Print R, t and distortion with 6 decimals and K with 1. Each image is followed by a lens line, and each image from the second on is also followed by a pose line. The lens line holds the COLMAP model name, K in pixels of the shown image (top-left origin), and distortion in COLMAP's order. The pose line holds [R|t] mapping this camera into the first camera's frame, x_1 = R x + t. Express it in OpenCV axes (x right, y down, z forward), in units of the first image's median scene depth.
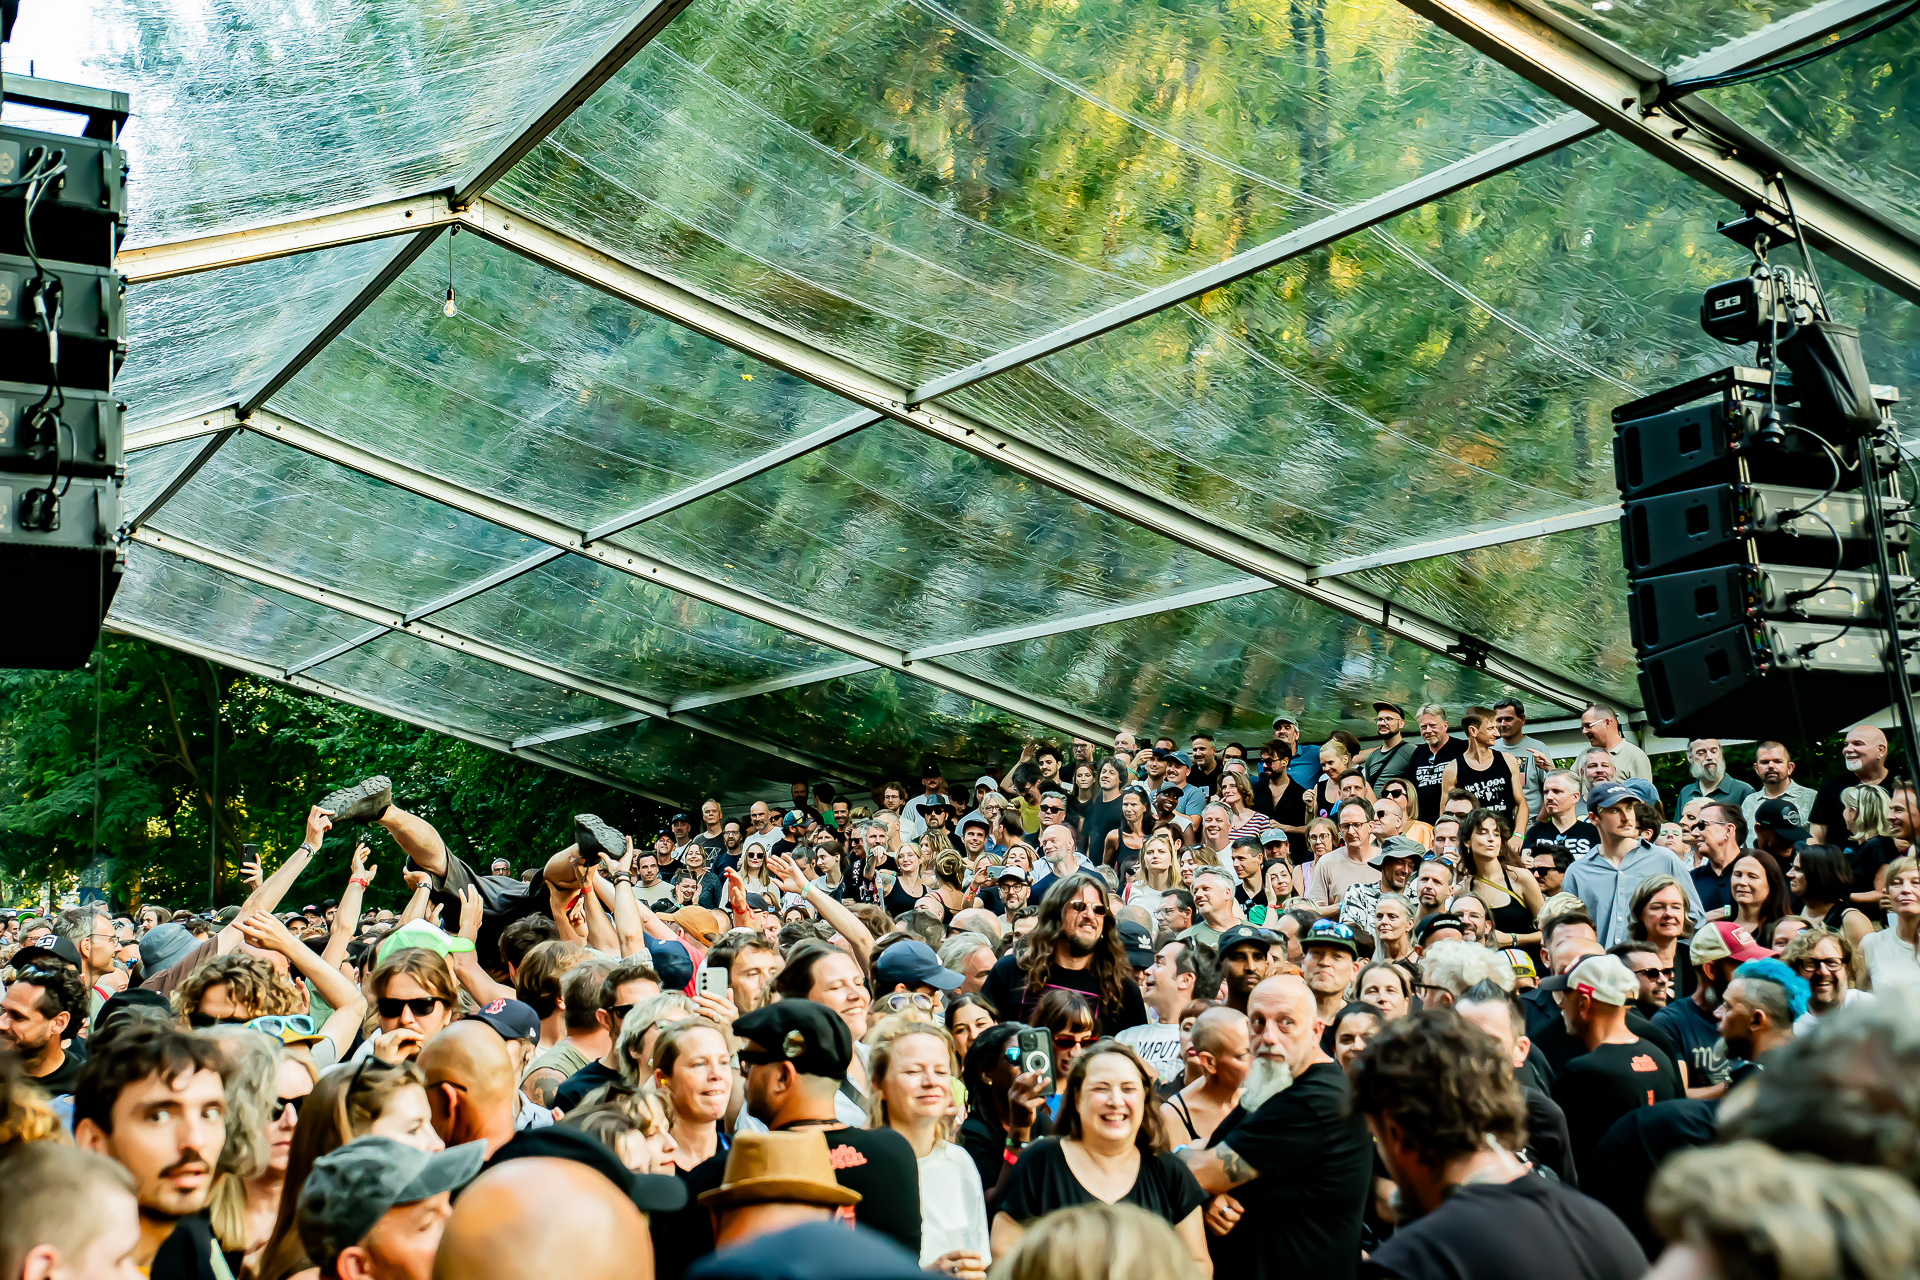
lens RADIAL K [[2274.4, 0, 960.0], [0, 2274.4, 640.0], [0, 0, 1]] dist [-0.018456, -0.042372]
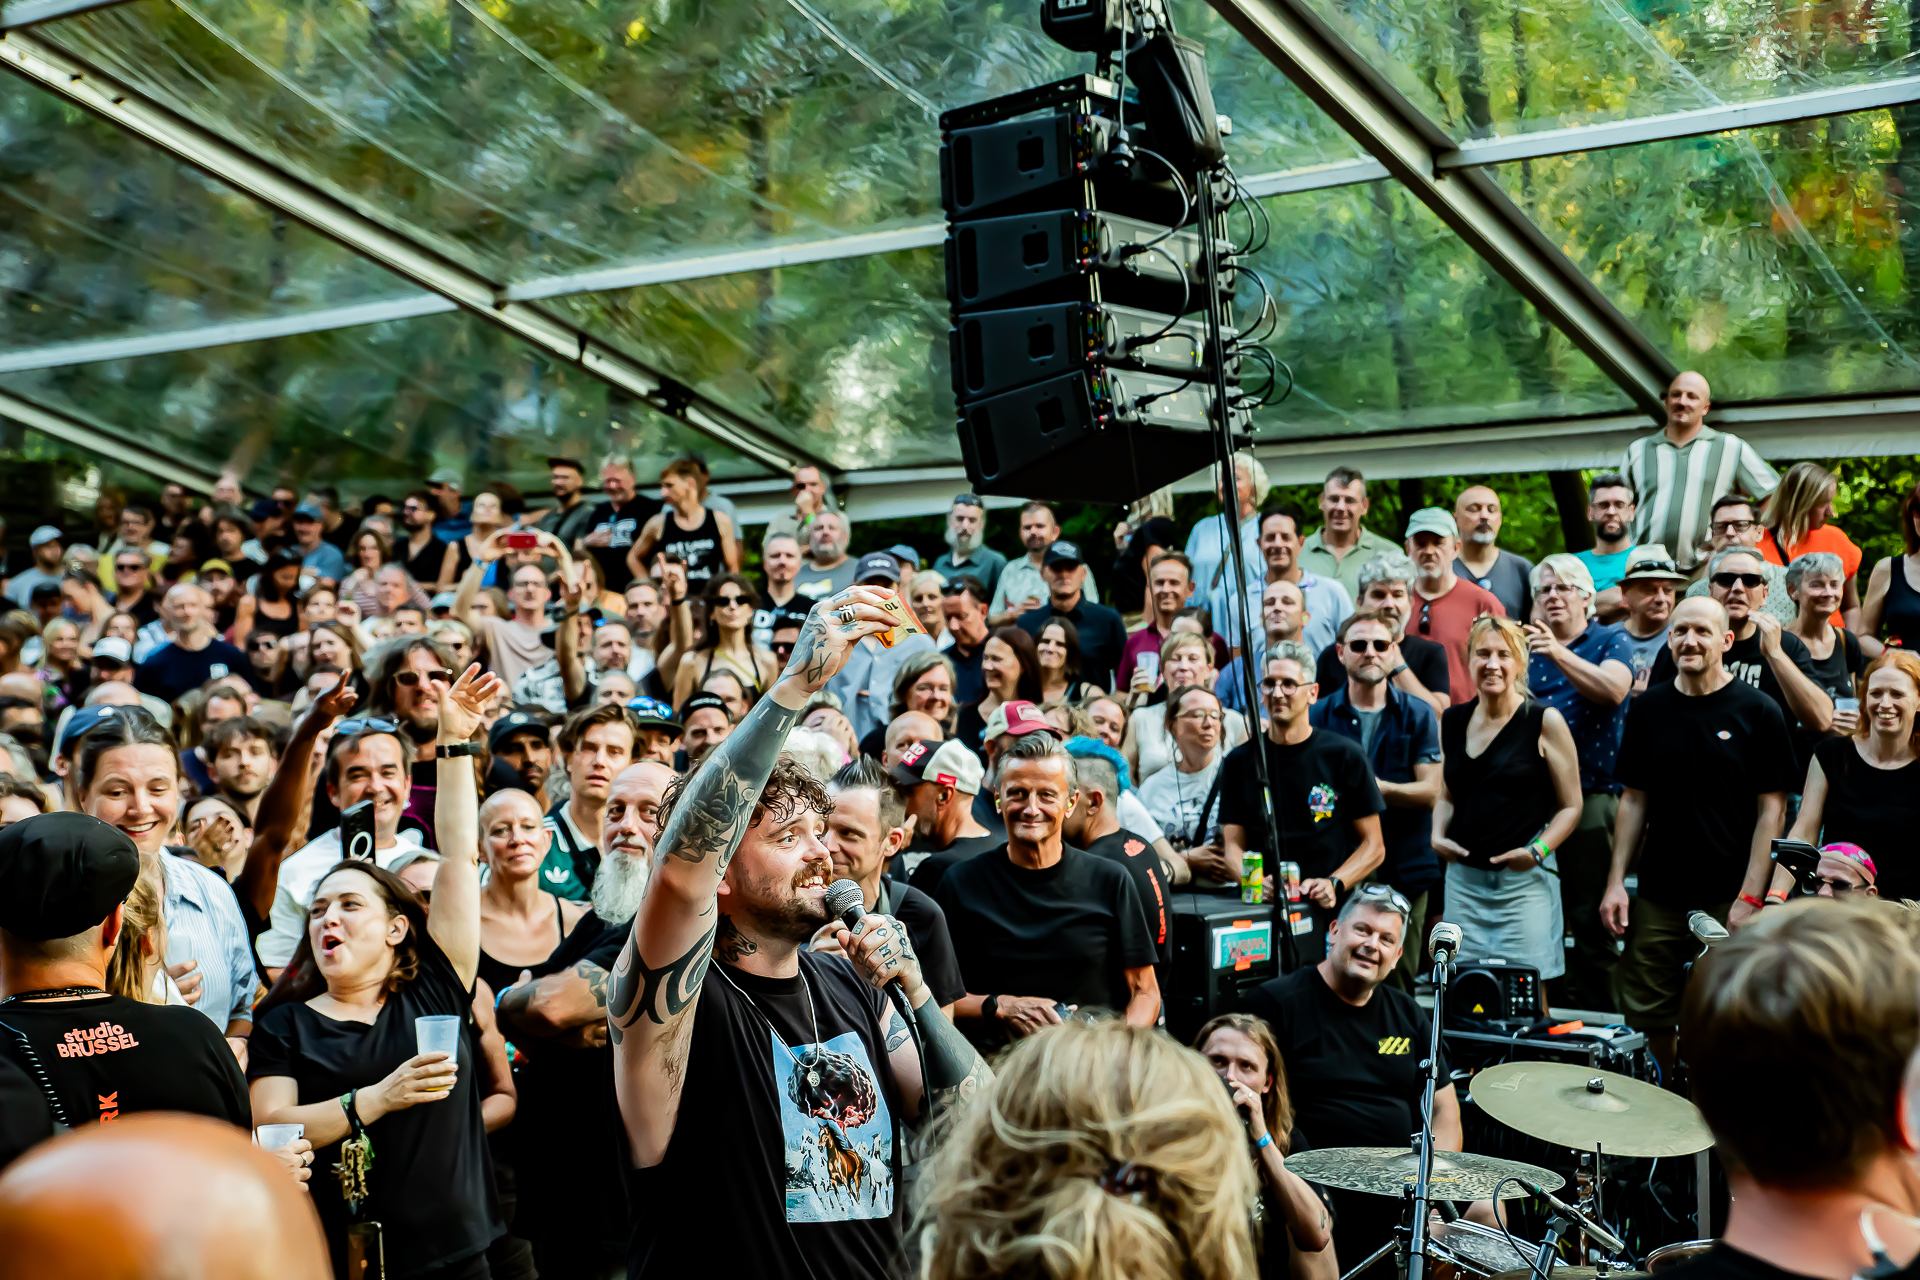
lens RADIAL K [[2371.7, 0, 960.0], [0, 2371.7, 640.0], [0, 0, 1]] dist [0.074796, -0.016271]
pose [[0.910372, 0.005313, 0.413757, -0.083225], [-0.046148, 0.994983, 0.088761, 0.017688], [-0.411210, -0.099900, 0.906050, 0.157925]]
